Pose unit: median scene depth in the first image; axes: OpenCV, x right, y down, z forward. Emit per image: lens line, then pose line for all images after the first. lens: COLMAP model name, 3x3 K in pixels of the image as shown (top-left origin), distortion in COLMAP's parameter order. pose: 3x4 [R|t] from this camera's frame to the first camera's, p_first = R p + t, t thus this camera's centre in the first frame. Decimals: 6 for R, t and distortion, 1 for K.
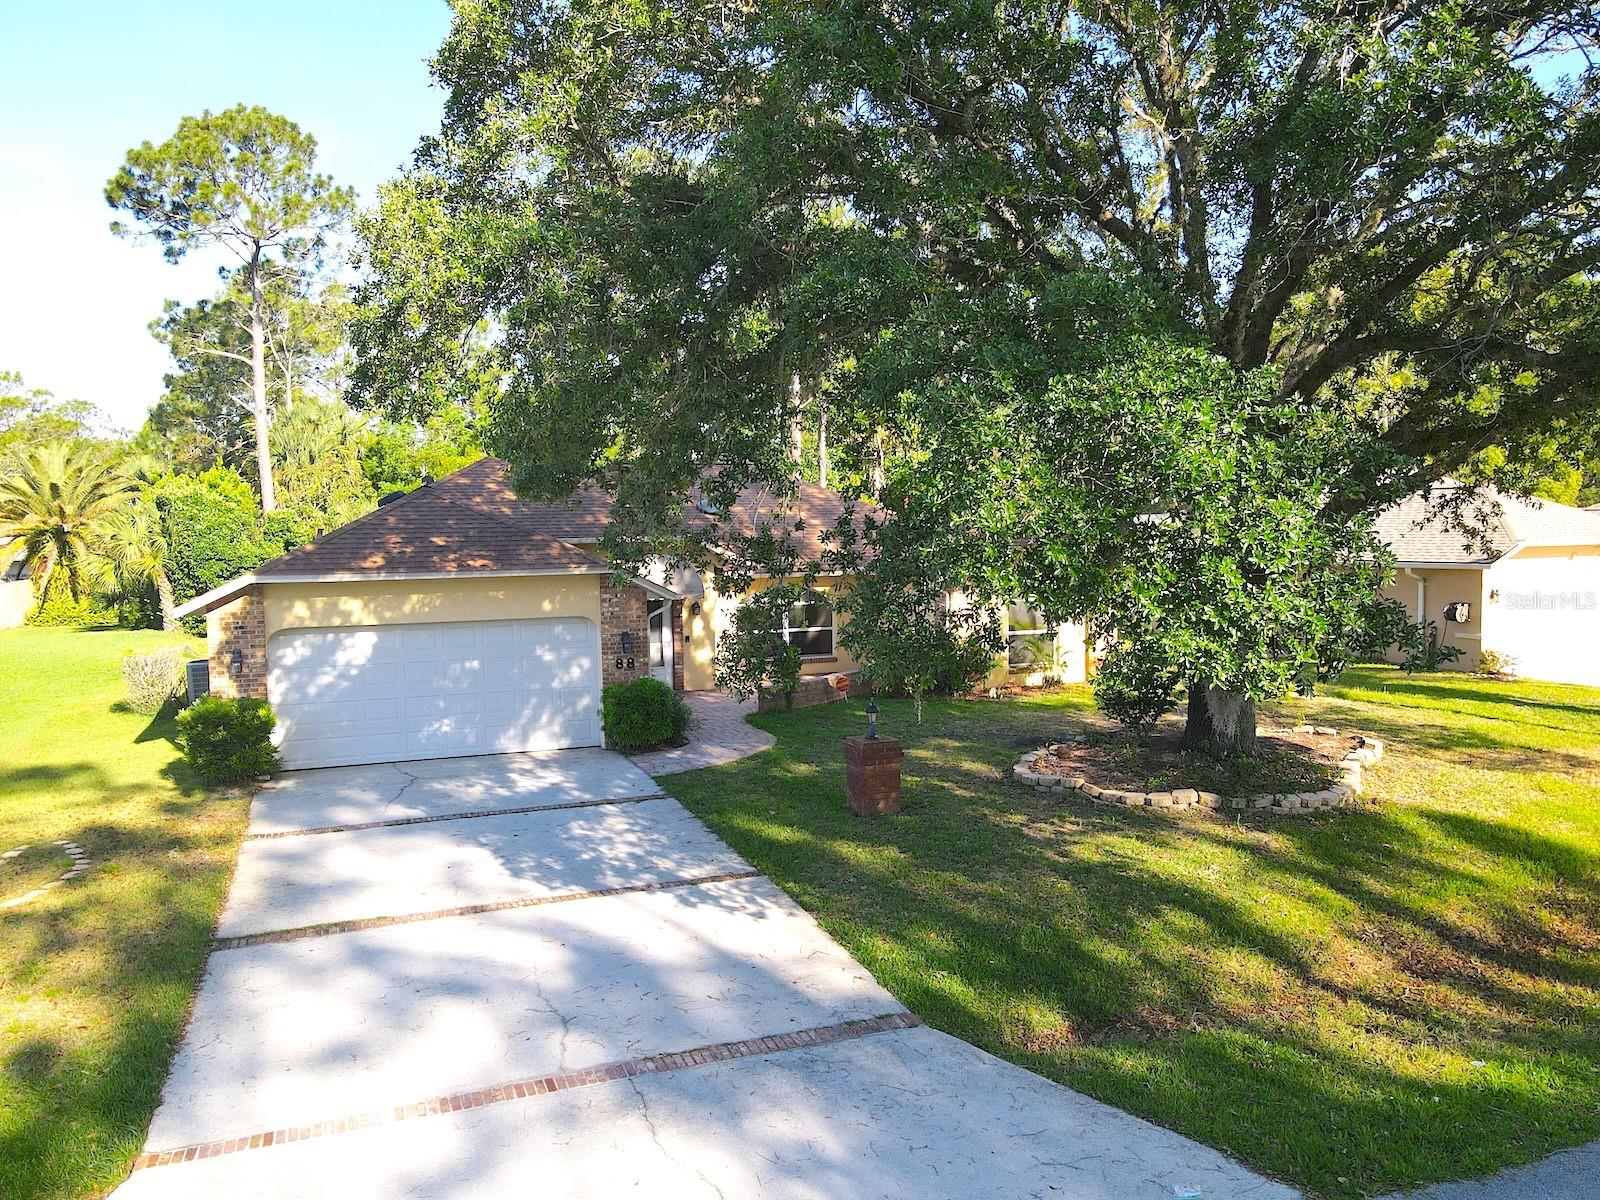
lens RADIAL K [[1165.8, 0, 792.6], [0, 1165.8, 595.1], [0, 0, 1]] dist [0.022134, -0.000016]
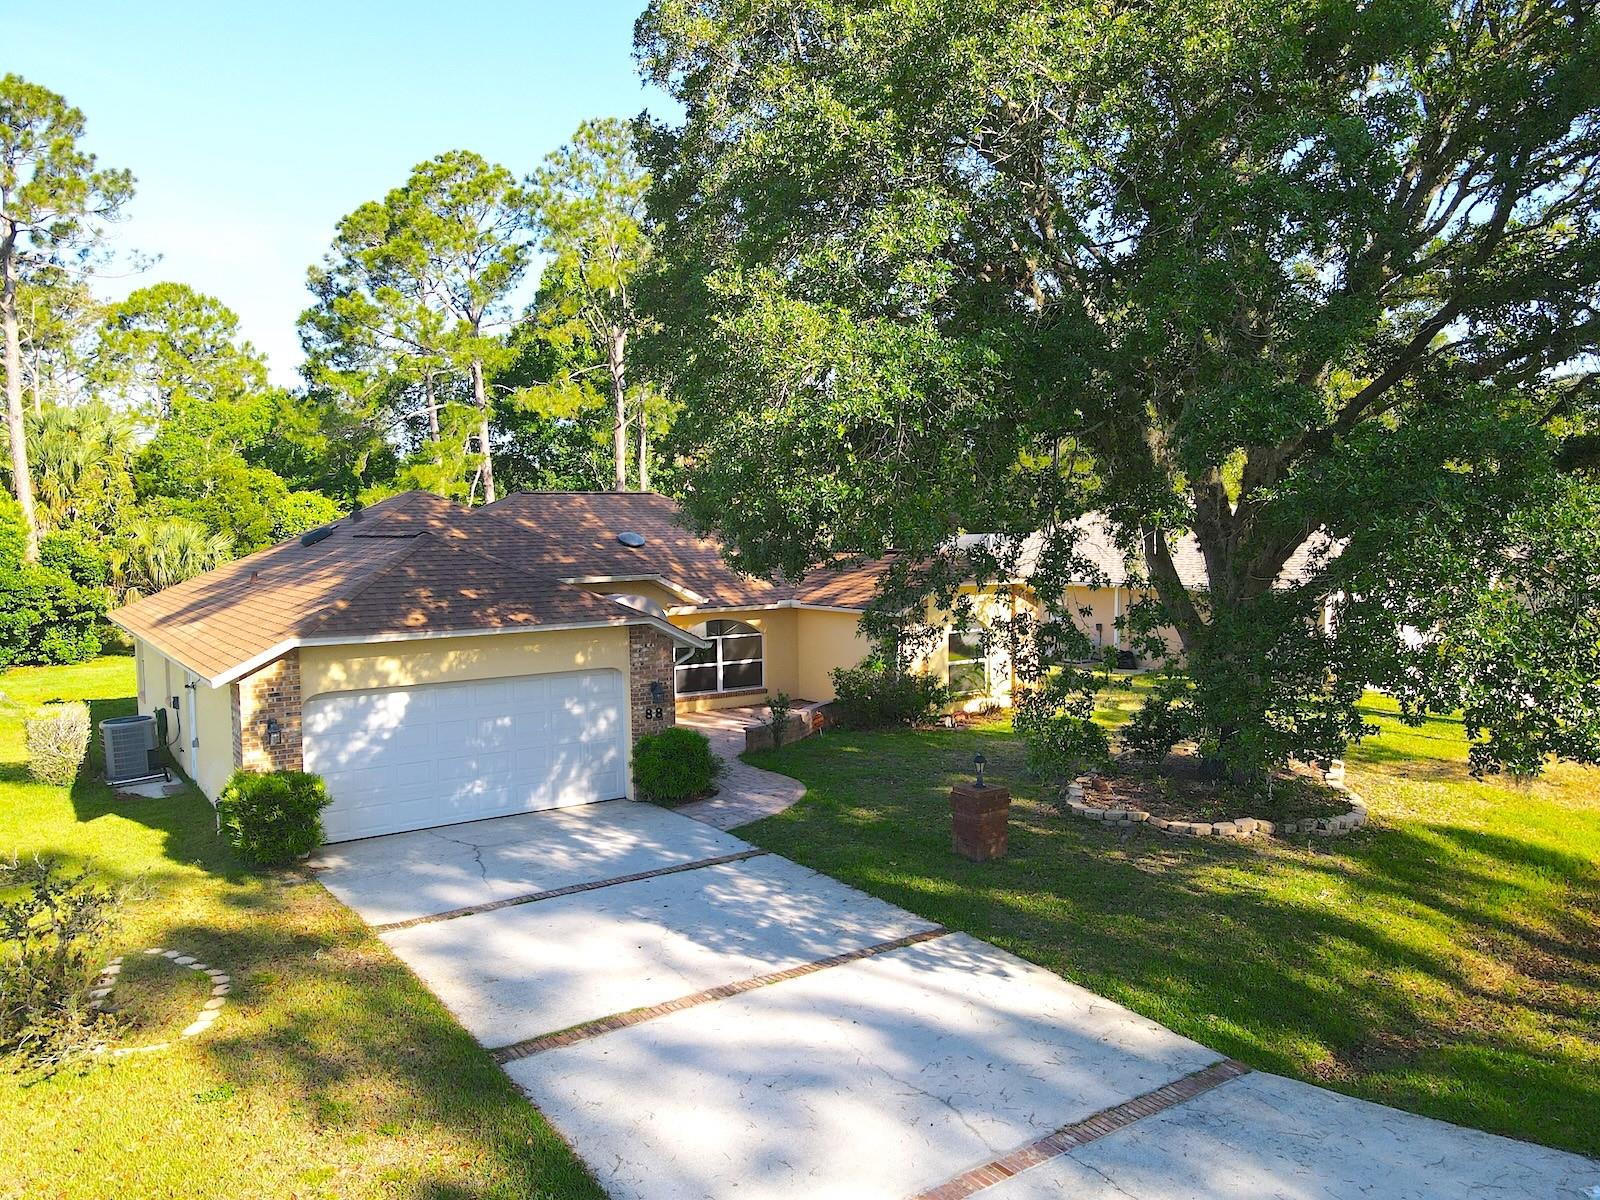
lens RADIAL K [[1165.8, 0, 792.6], [0, 1165.8, 595.1], [0, 0, 1]] dist [0.022134, -0.000016]
pose [[0.971954, -0.013071, 0.234806, -0.343312], [0.013684, 0.999906, -0.000980, -0.051821], [-0.234772, 0.004166, 0.972042, 0.013830]]
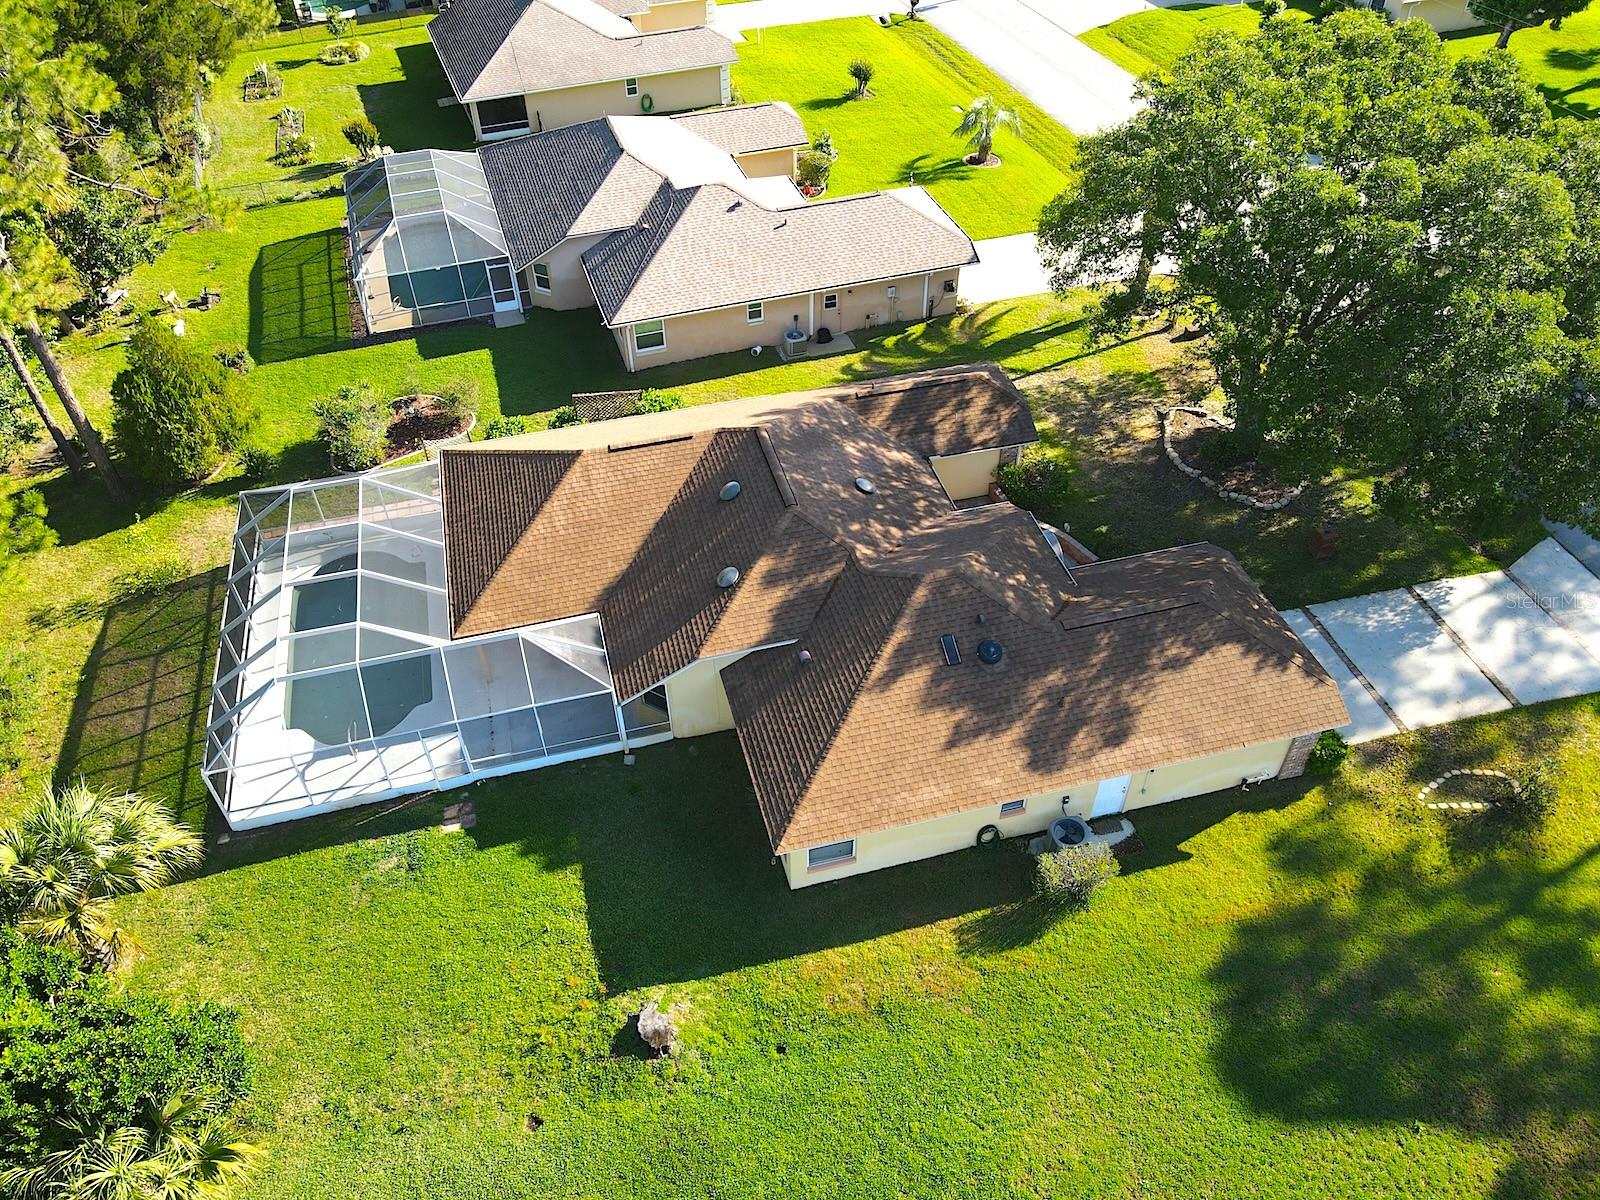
lens RADIAL K [[1189.8, 0, 793.5], [0, 1189.8, 600.4], [0, 0, 1]] dist [0.013990, 0.005114]
pose [[0.104843, -0.674869, 0.730452, -2.092435], [0.069306, 0.737672, 0.671592, -1.621177], [-0.992071, -0.019787, 0.124113, 1.852525]]
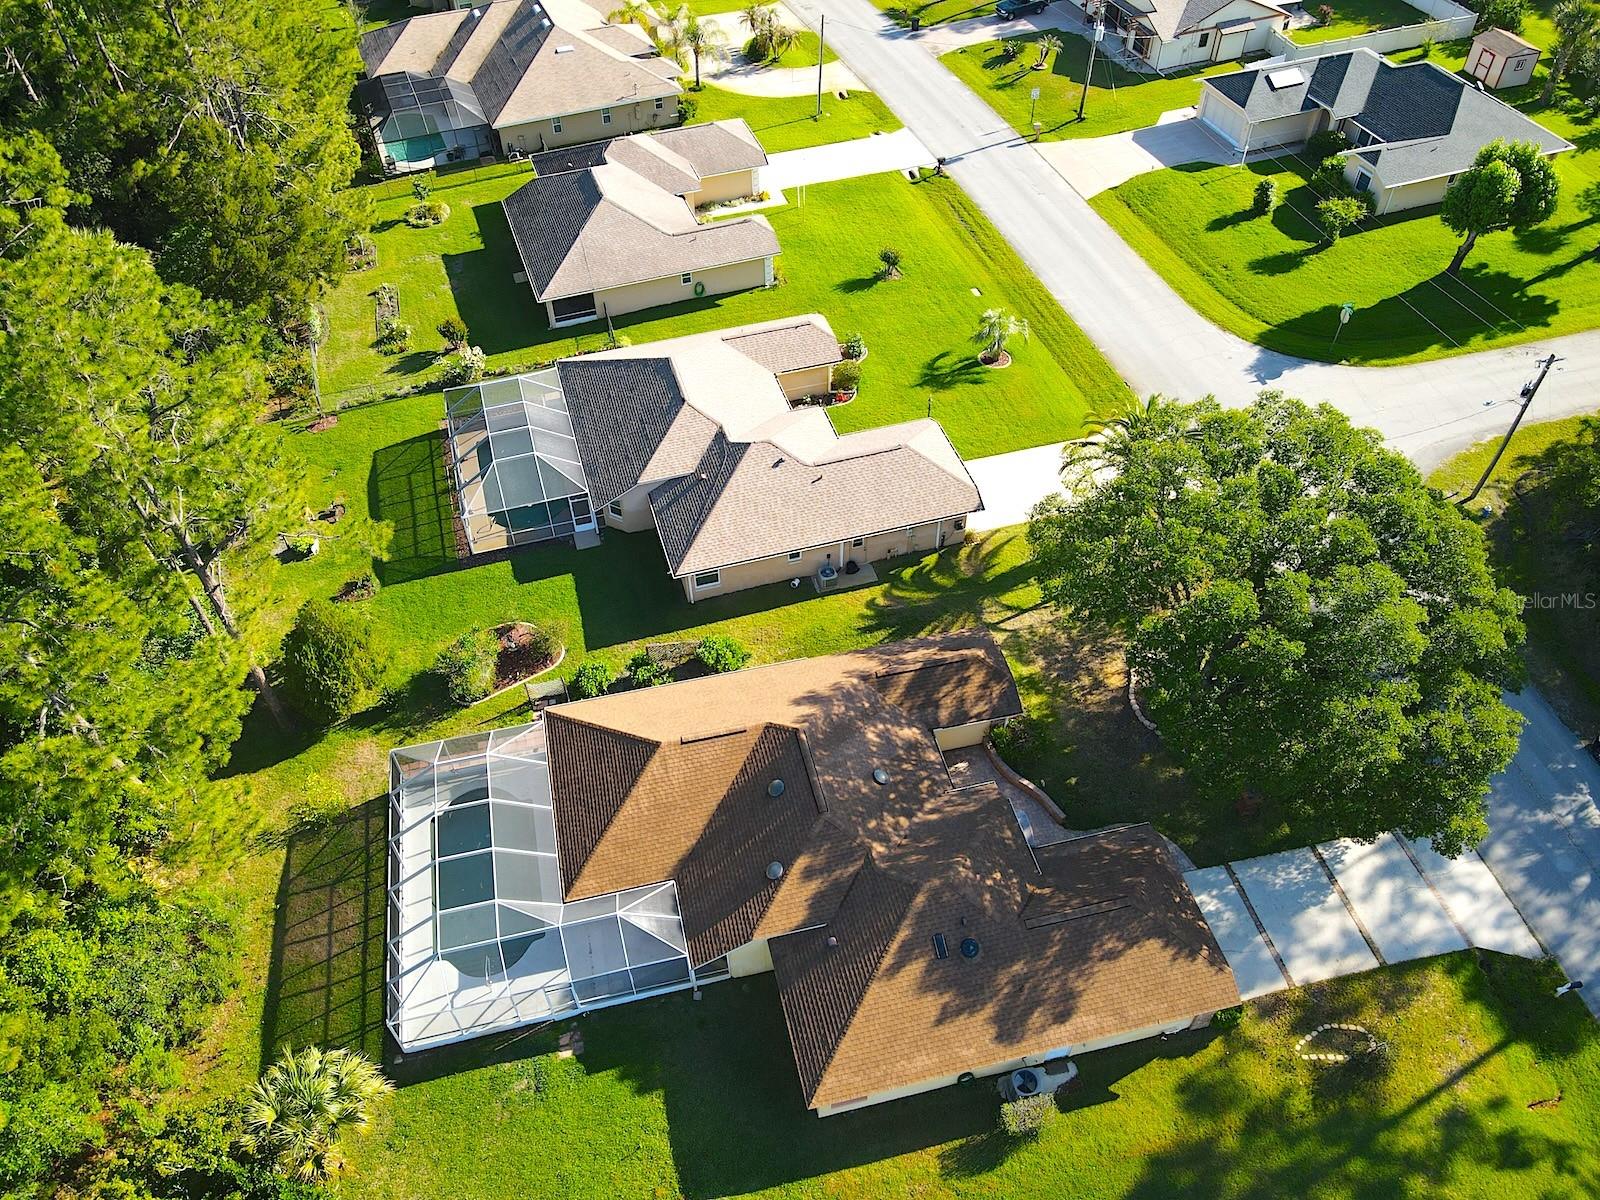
lens RADIAL K [[1203.7, 0, 791.4], [0, 1203.7, 593.8], [0, 0, 1]] dist [-0.010604, 0.060037]
pose [[0.132245, -0.714114, 0.687424, -1.996102], [0.073215, 0.698658, 0.711699, -2.739726], [-0.988509, -0.043789, 0.144678, 1.811463]]
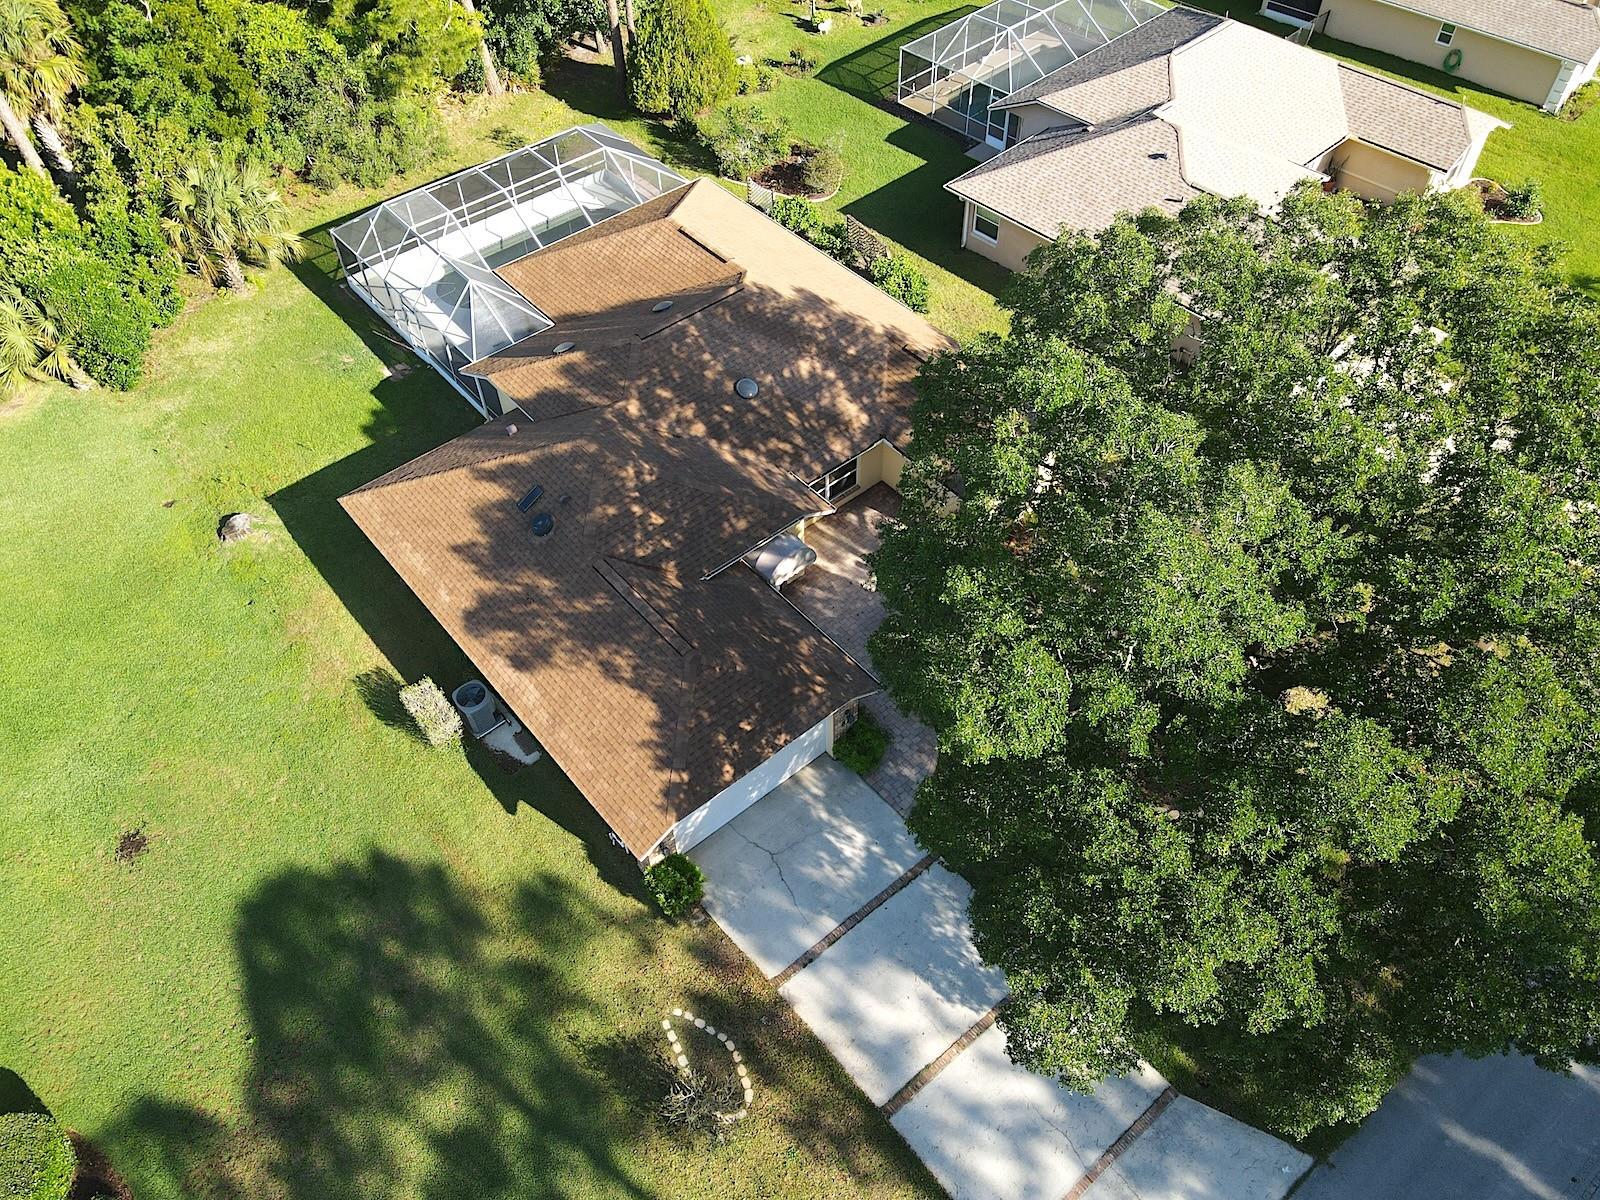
lens RADIAL K [[1203.7, 0, 791.4], [0, 1203.7, 593.8], [0, 0, 1]] dist [-0.010604, 0.060037]
pose [[0.945133, -0.253981, 0.205467, -0.657768], [0.031476, 0.696816, 0.716559, -1.587454], [-0.325165, -0.670776, 0.666579, 0.102106]]
